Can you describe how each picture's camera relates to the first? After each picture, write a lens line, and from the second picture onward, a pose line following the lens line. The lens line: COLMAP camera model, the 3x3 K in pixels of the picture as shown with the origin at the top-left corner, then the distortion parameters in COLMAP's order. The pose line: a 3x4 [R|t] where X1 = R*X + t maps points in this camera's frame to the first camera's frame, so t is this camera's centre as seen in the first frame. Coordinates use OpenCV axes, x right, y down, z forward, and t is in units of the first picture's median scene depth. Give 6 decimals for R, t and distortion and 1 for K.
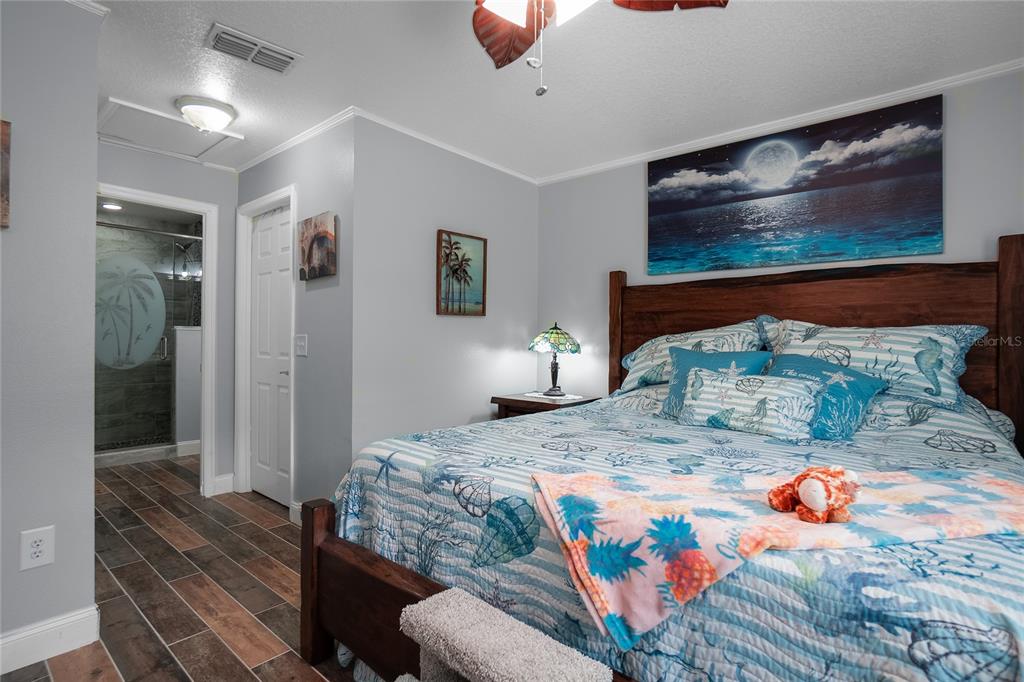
lens RADIAL K [[504.1, 0, 512.0], [0, 504.1, 341.0], [0, 0, 1]] dist [-0.029420, 0.000743]
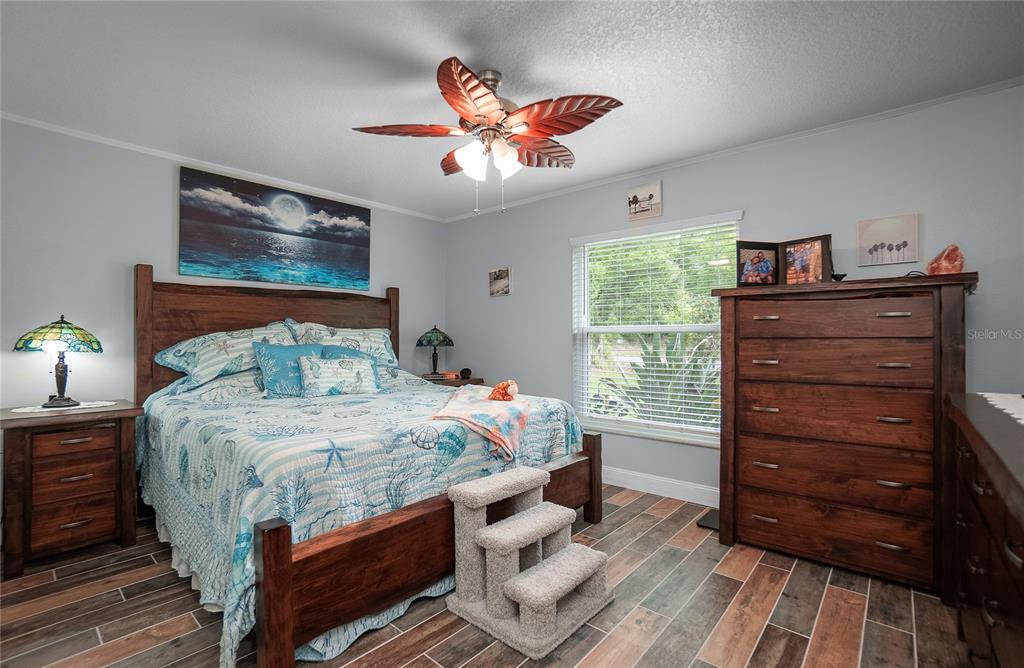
lens RADIAL K [[455.2, 0, 512.0], [0, 455.2, 334.0], [0, 0, 1]] dist [-0.070944, -0.000182]
pose [[0.001723, 0.000070, 0.999999, -0.750653], [0.001634, 0.999999, -0.000073, -0.006749], [-0.999997, 0.001634, 0.001723, 0.368681]]
